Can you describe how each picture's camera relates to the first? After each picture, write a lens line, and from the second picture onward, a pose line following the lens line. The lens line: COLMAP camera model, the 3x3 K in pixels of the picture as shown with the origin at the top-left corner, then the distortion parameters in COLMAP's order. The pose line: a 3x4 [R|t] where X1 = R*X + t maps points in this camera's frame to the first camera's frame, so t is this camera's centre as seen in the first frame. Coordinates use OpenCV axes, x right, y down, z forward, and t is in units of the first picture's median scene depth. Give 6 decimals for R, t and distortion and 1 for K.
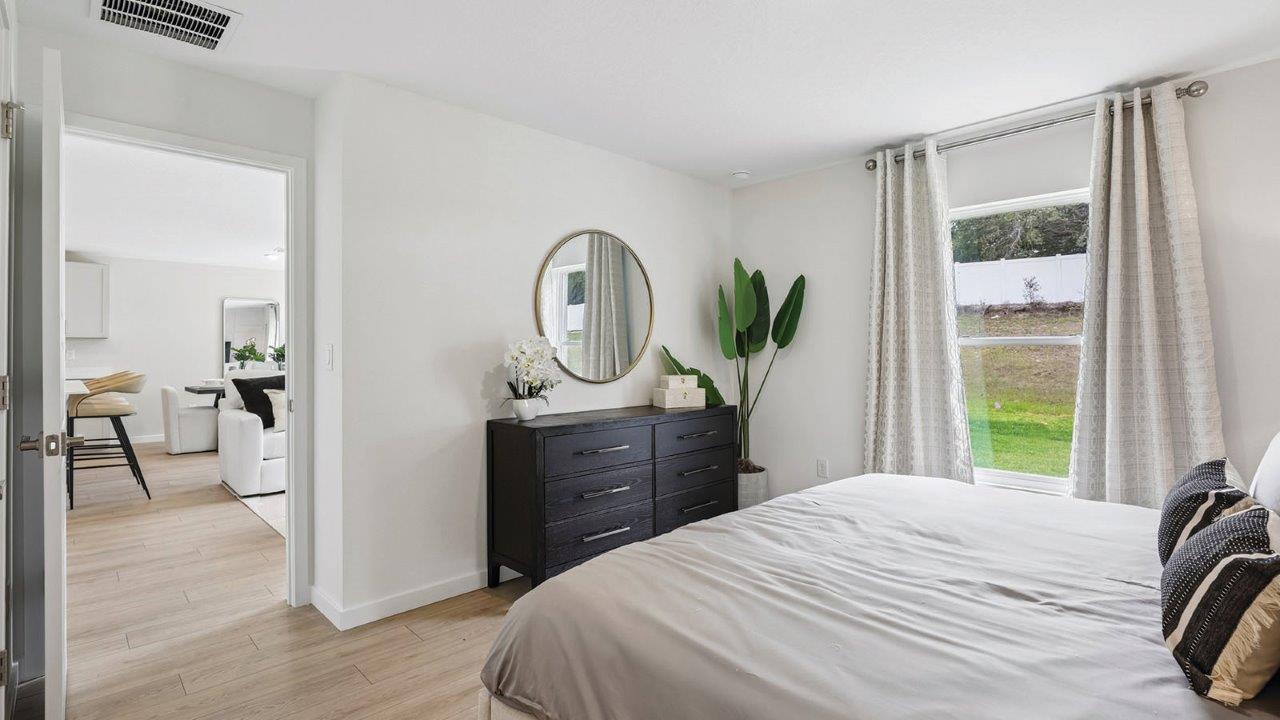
lens RADIAL K [[582.1, 0, 645.4], [0, 582.1, 355.7], [0, 0, 1]] dist [0.002135, 0.000084]
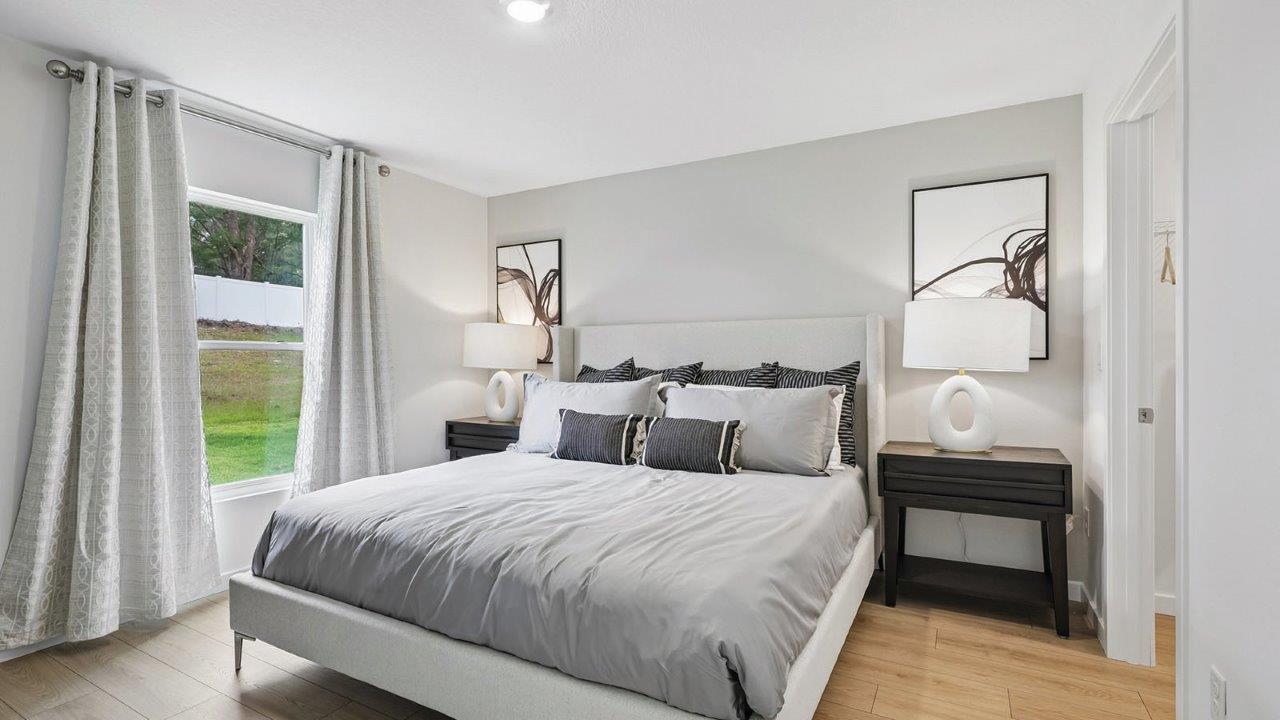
lens RADIAL K [[582.1, 0, 645.4], [0, 582.1, 355.7], [0, 0, 1]] dist [0.002135, 0.000084]
pose [[-0.271042, 0.003006, 0.962563, -0.967049], [0.010352, 0.999946, -0.000208, 0.002020], [-0.962512, 0.009908, -0.271059, 1.267483]]
